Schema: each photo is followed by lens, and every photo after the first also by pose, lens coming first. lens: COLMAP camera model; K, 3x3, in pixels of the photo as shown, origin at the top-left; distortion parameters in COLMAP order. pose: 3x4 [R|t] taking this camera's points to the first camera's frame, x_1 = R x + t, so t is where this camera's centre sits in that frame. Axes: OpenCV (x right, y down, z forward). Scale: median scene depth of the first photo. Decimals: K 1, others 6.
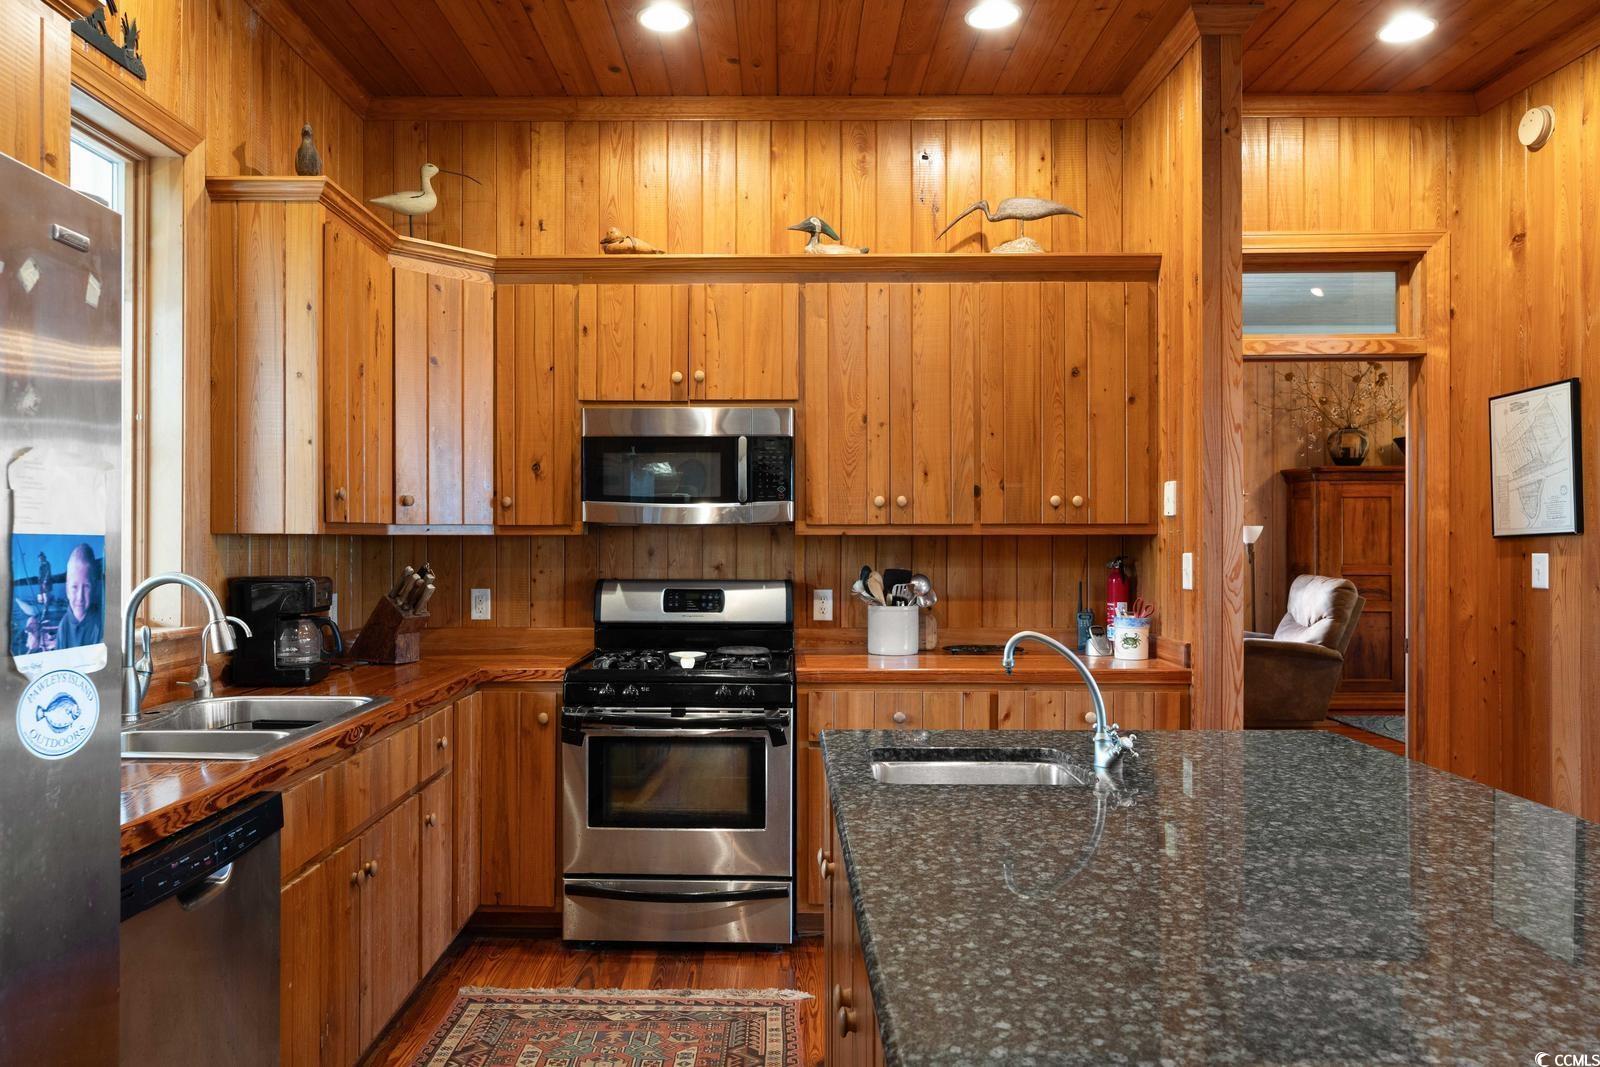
lens RADIAL K [[1122.1, 0, 797.3], [0, 1122.1, 533.0], [0, 0, 1]] dist [0.003202, 0.002192]
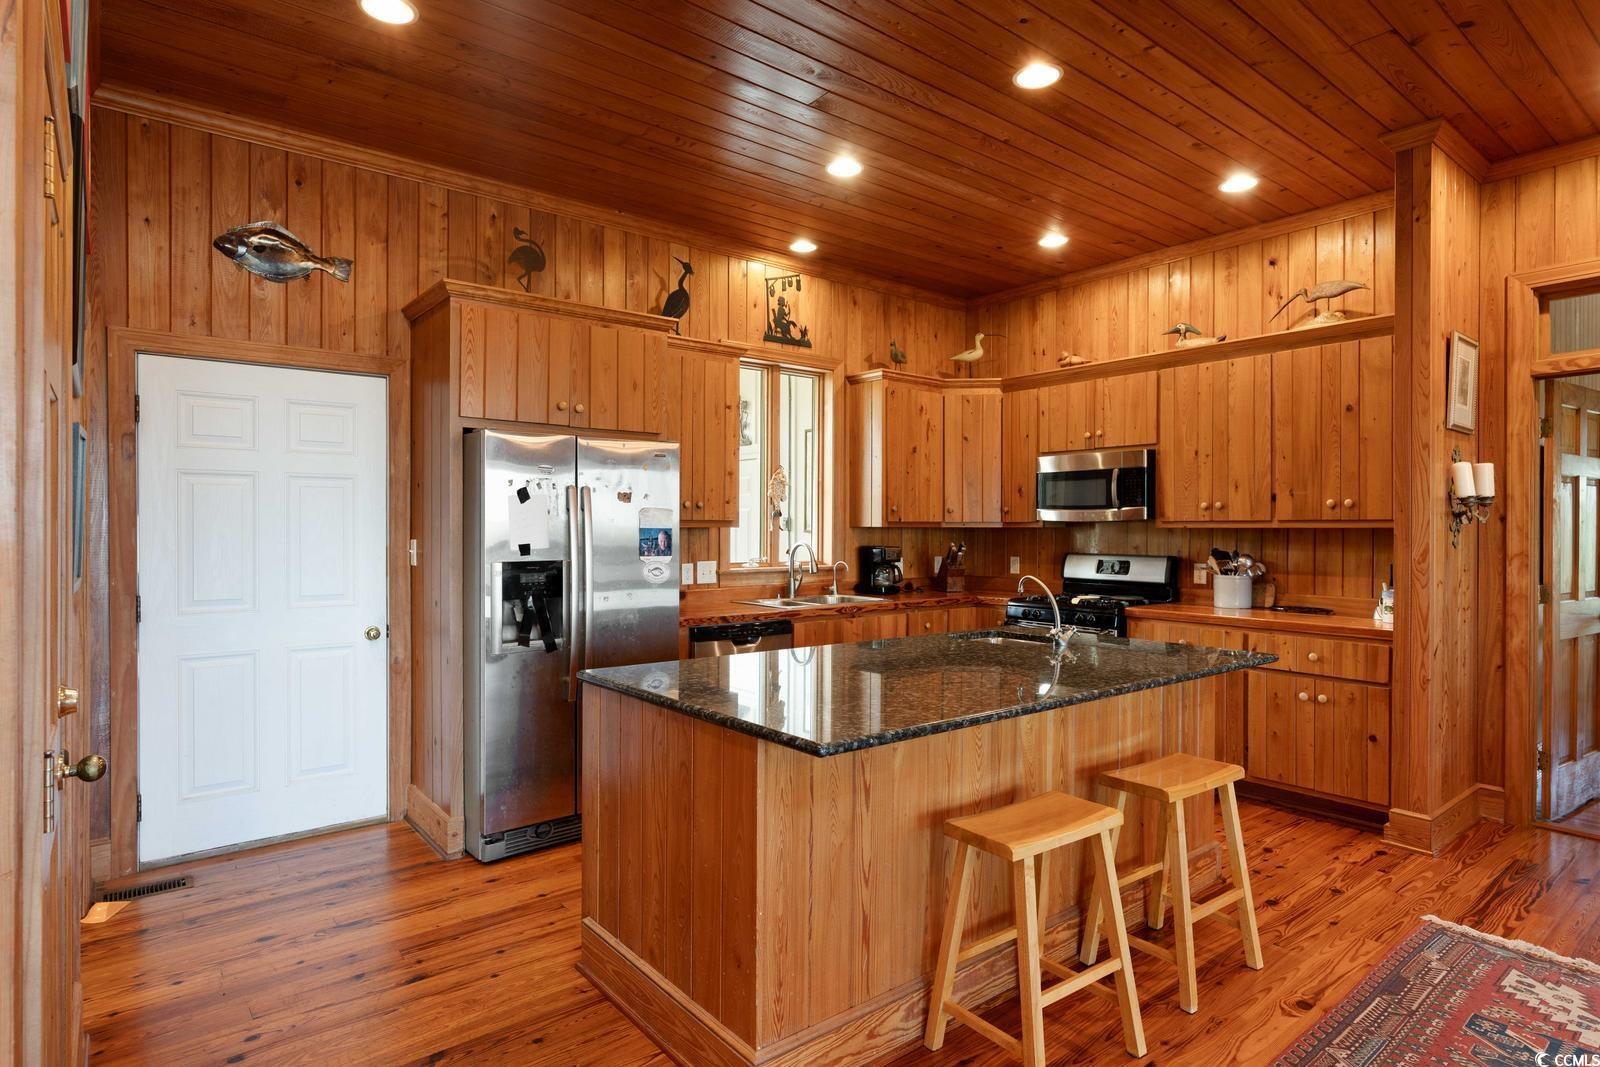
lens RADIAL K [[860.2, 0, 798.6], [0, 860.2, 529.5], [0, 0, 1]] dist [0.001718, 0.000123]
pose [[0.637949, 0.003099, -0.770073, 0.622742], [0.001285, 0.999986, 0.005089, -0.002551], [0.770078, -0.004236, 0.637936, -0.177488]]
